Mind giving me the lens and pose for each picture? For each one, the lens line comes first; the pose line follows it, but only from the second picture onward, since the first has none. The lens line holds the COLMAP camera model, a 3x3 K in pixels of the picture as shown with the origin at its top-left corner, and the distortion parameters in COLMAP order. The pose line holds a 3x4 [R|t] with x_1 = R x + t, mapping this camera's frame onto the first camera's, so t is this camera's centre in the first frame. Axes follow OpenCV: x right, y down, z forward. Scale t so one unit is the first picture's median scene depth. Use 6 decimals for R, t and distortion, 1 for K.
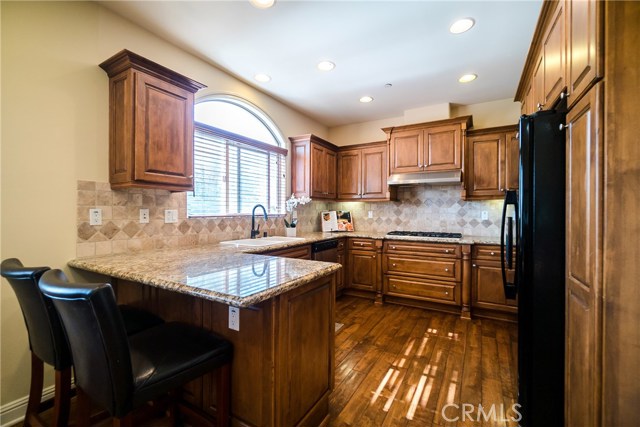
lens RADIAL K [[284.3, 0, 318.1], [0, 284.3, 214.4], [0, 0, 1]] dist [0.004973, 0.000745]
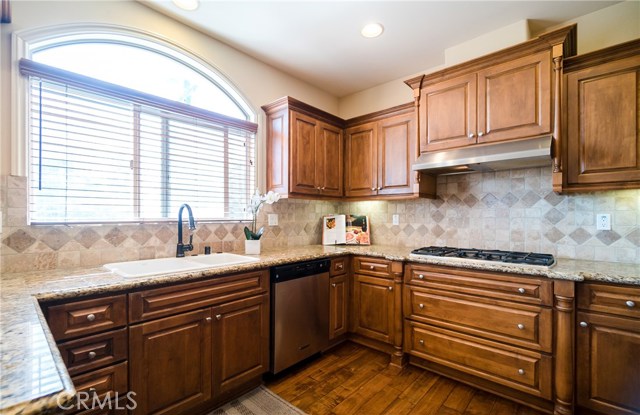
lens RADIAL K [[290.7, 0, 317.3], [0, 290.7, 218.8], [0, 0, 1]] dist [-0.000180, 0.000151]
pose [[0.977160, -0.000478, -0.212504, 0.185493], [-0.000404, 0.999991, -0.004108, 0.000708], [0.212505, 0.004100, 0.977151, 0.369303]]
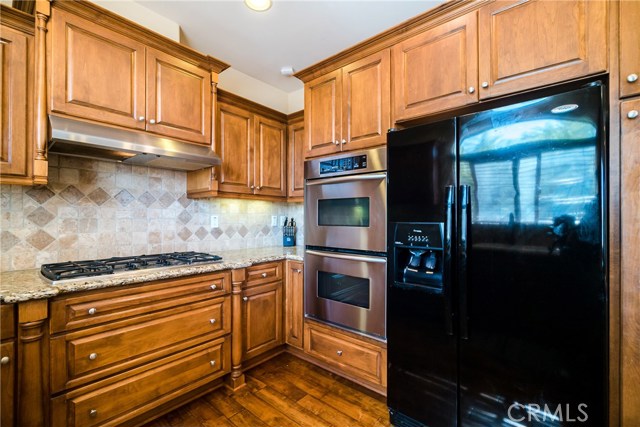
lens RADIAL K [[284.3, 0, 323.9], [0, 284.3, 217.5], [0, 0, 1]] dist [0.004973, 0.000745]
pose [[0.171674, -0.002478, 0.985151, -0.054054], [0.004604, 0.999988, 0.001713, -0.005871], [-0.985143, 0.004242, 0.171684, 0.635094]]
